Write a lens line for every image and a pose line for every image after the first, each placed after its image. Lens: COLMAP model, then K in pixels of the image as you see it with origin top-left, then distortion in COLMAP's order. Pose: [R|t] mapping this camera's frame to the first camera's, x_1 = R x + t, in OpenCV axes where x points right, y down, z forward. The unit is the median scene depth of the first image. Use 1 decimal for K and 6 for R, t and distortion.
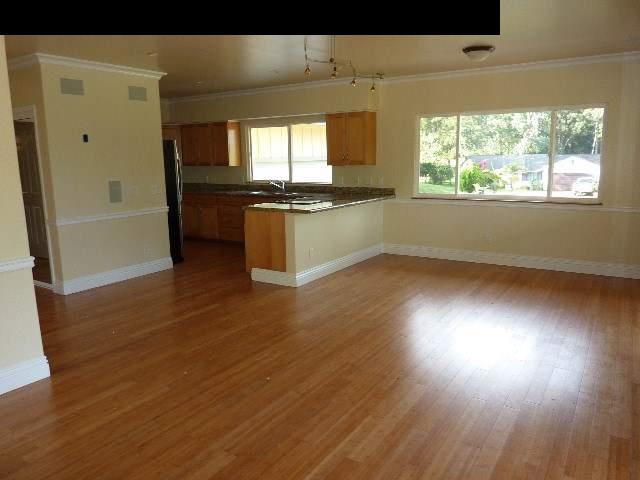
lens RADIAL K [[473.4, 0, 320.5], [0, 473.4, 241.5], [0, 0, 1]] dist [-0.004350, -0.003772]
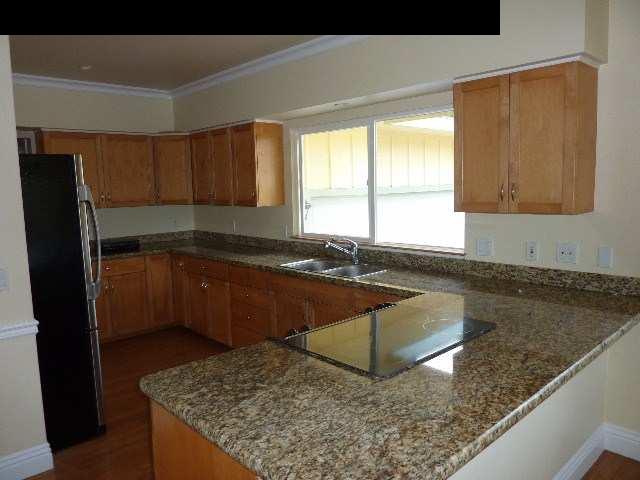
lens RADIAL K [[473.4, 0, 317.3], [0, 473.4, 238.6], [0, 0, 1]] dist [-0.004350, -0.003772]
pose [[0.971213, 0.021901, -0.237205, -0.003320], [-0.036064, 0.997805, -0.055531, -0.102167], [0.235468, 0.062487, 0.969871, 0.533944]]
